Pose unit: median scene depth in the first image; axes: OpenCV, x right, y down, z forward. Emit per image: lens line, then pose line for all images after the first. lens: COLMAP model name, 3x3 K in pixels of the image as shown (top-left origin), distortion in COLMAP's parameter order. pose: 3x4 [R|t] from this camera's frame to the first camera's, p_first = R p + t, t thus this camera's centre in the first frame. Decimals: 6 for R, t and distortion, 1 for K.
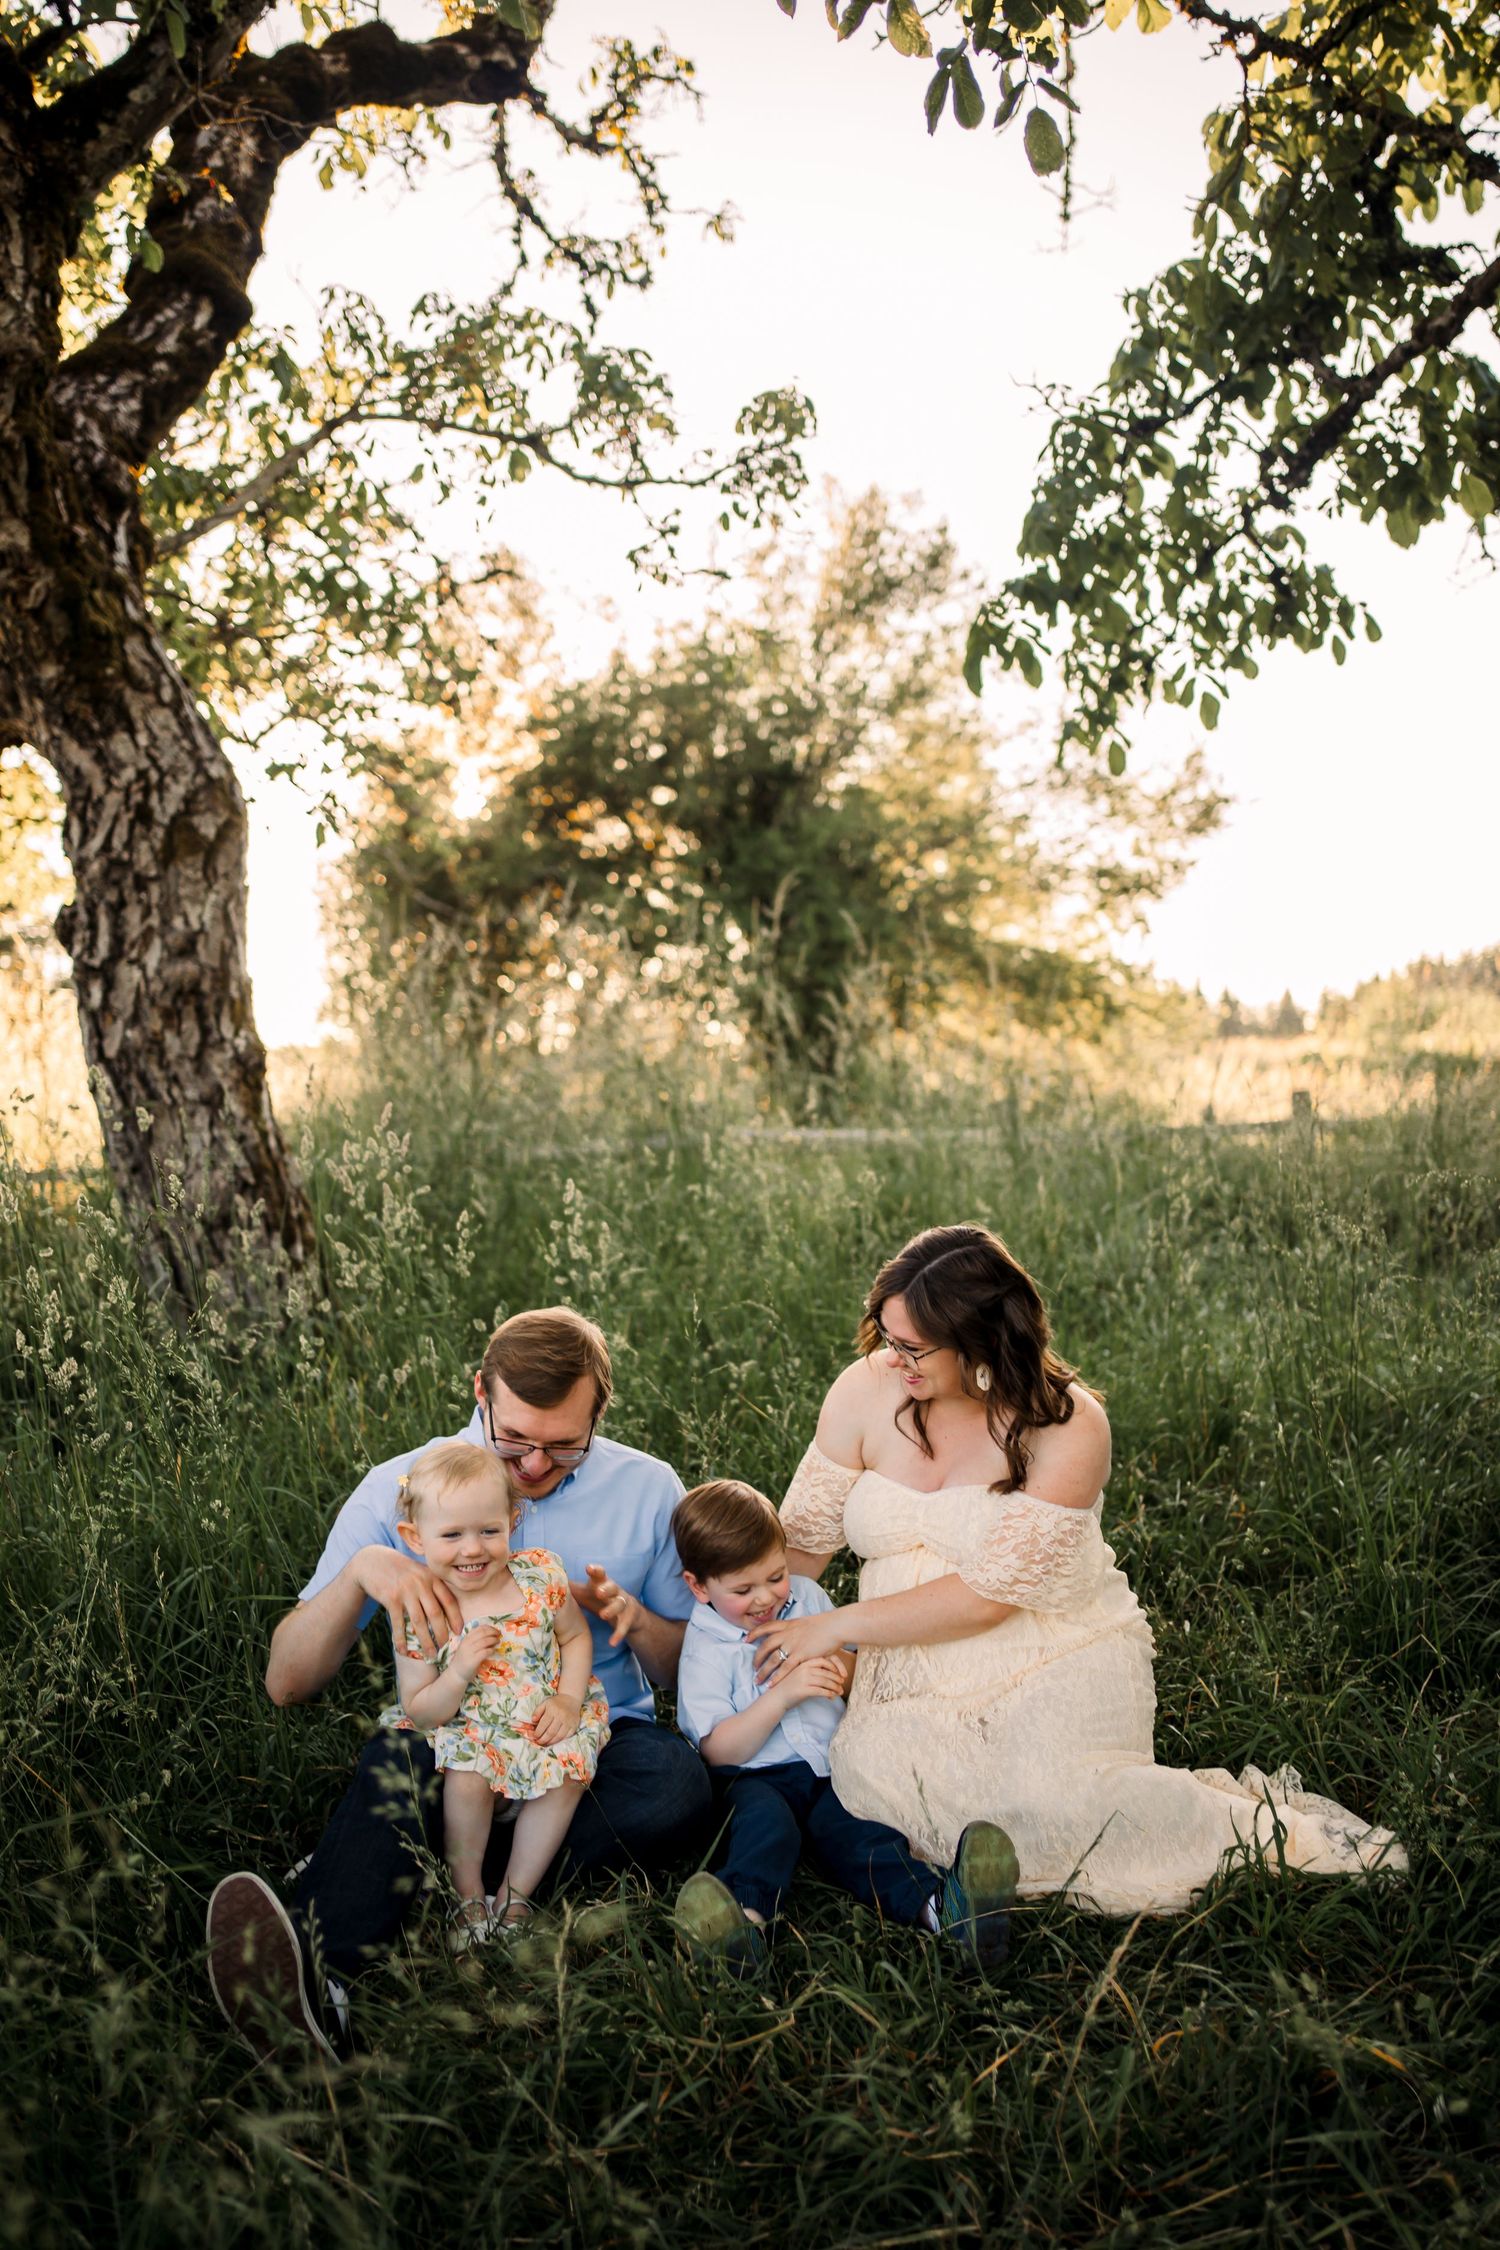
lens RADIAL K [[2315.3, 0, 750.0], [0, 2315.3, 1125.0], [0, 0, 1]] dist [0.059751, 0.001923]
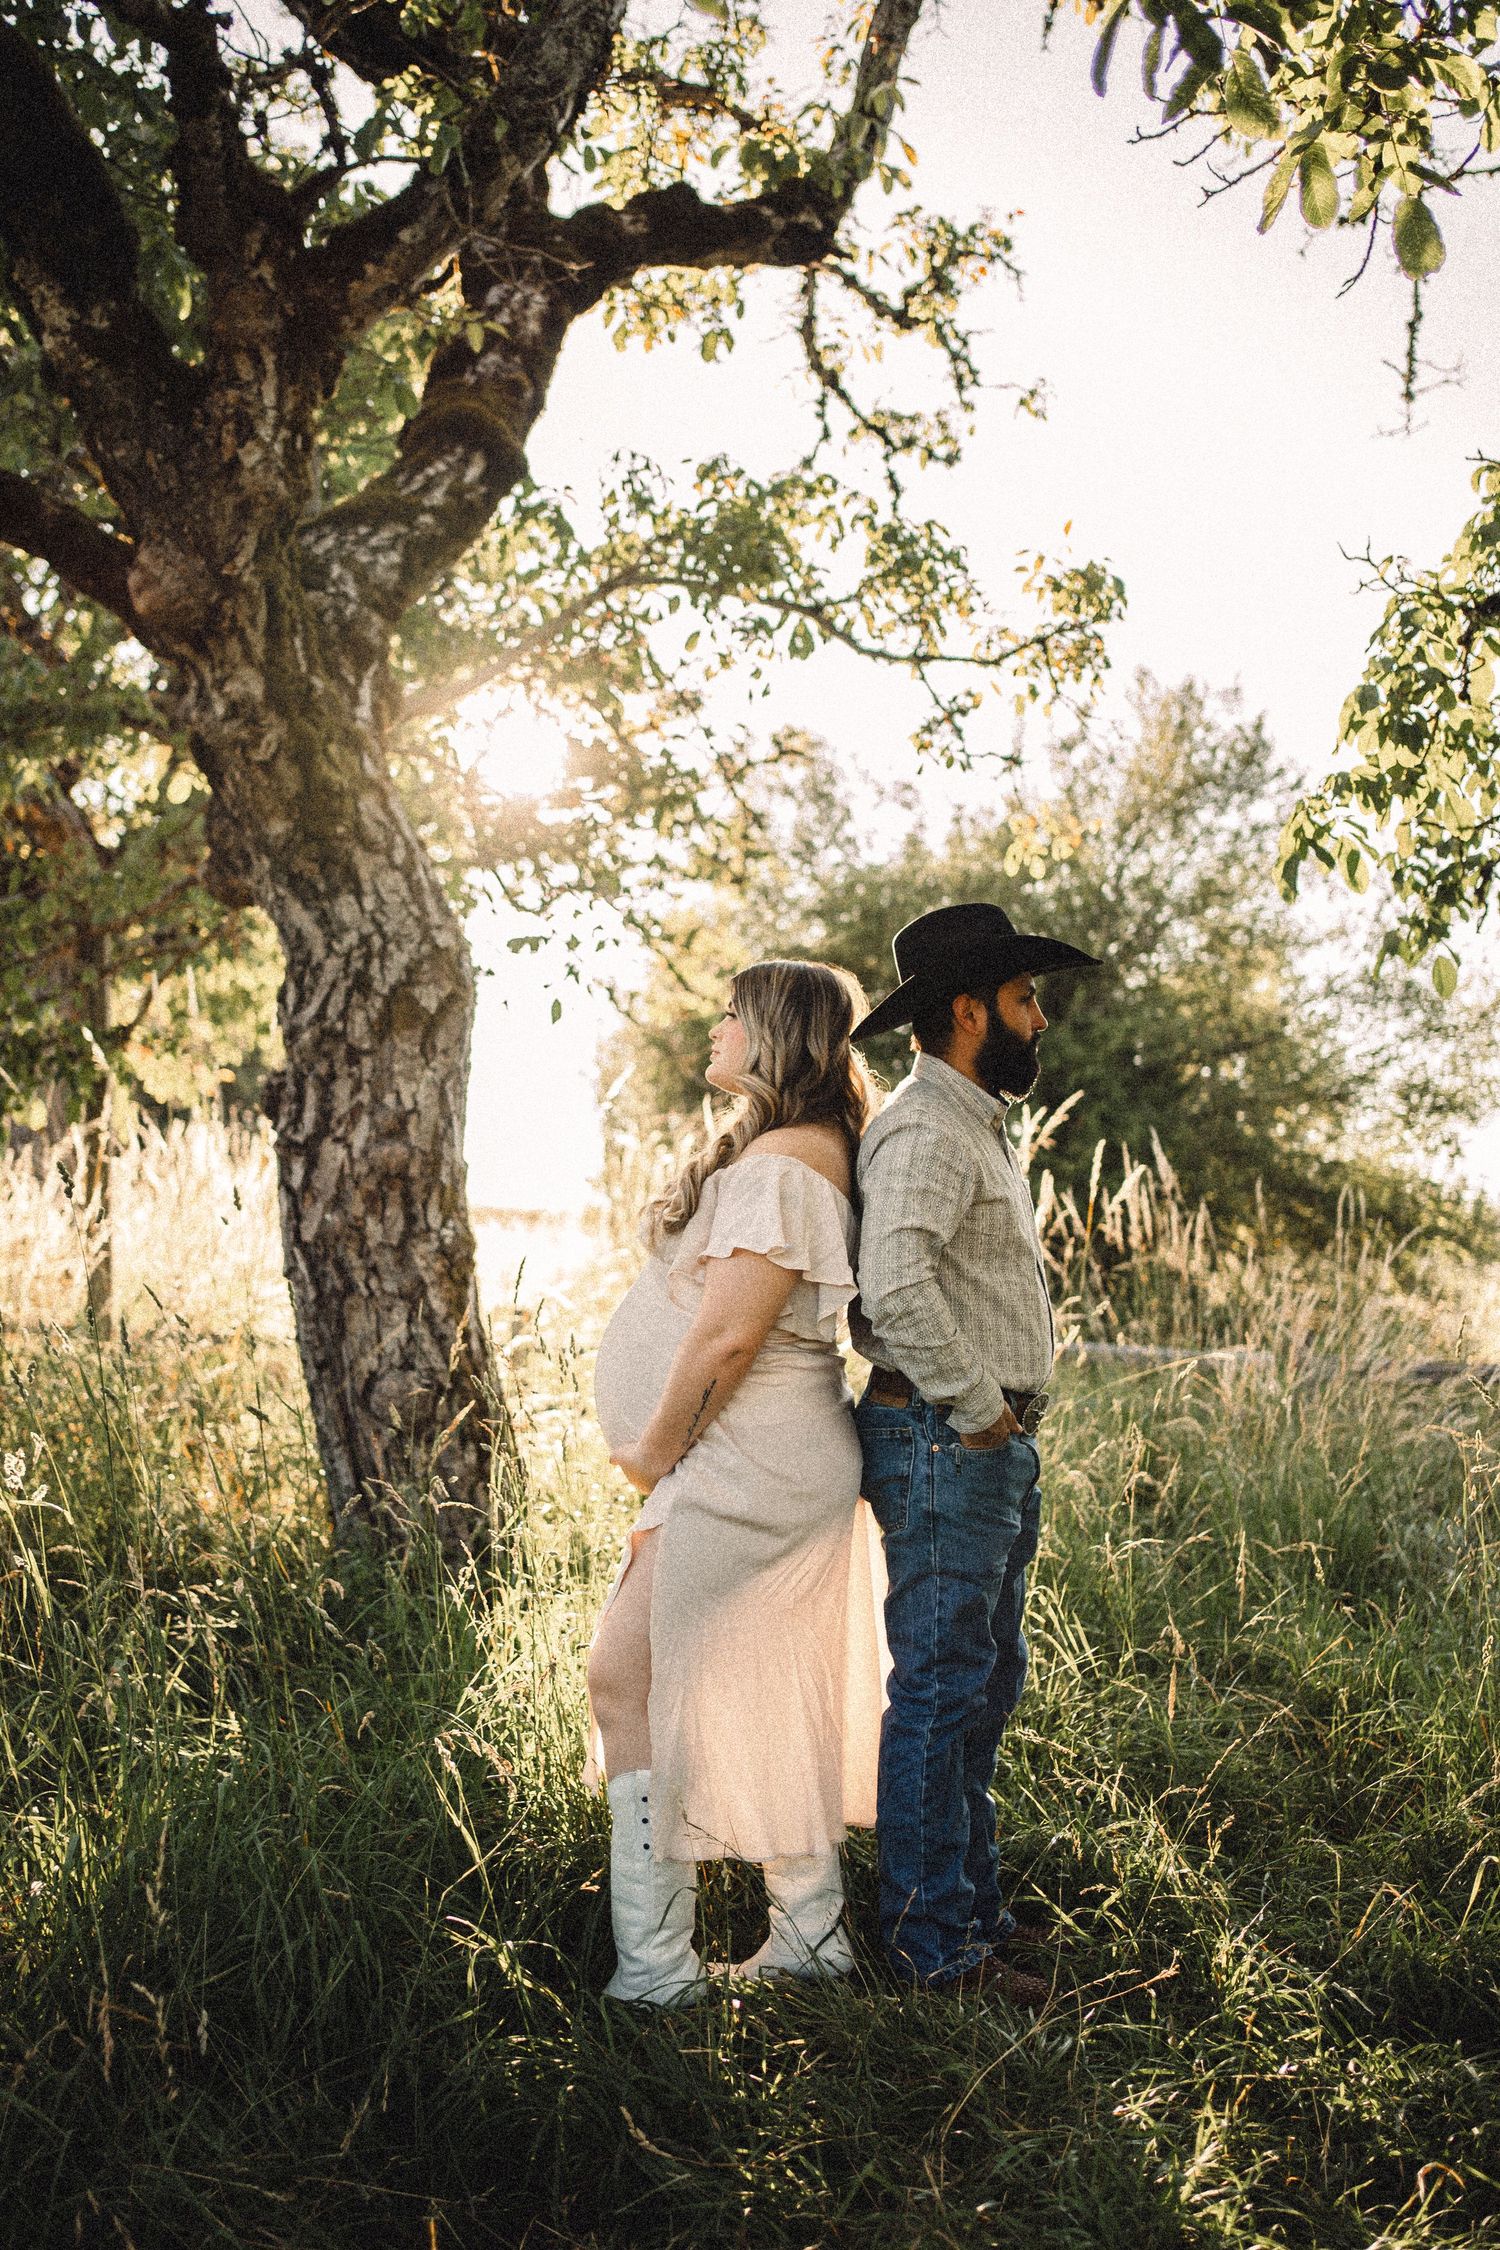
lens RADIAL K [[2264.7, 0, 751.8], [0, 2264.7, 1038.4], [0, 0, 1]] dist [0.020175, 0.005566]
pose [[0.989728, 0.056974, -0.131122, 0.011829], [-0.071442, 0.991534, -0.108426, -0.023522], [0.123834, 0.116680, 0.985419, 0.126705]]
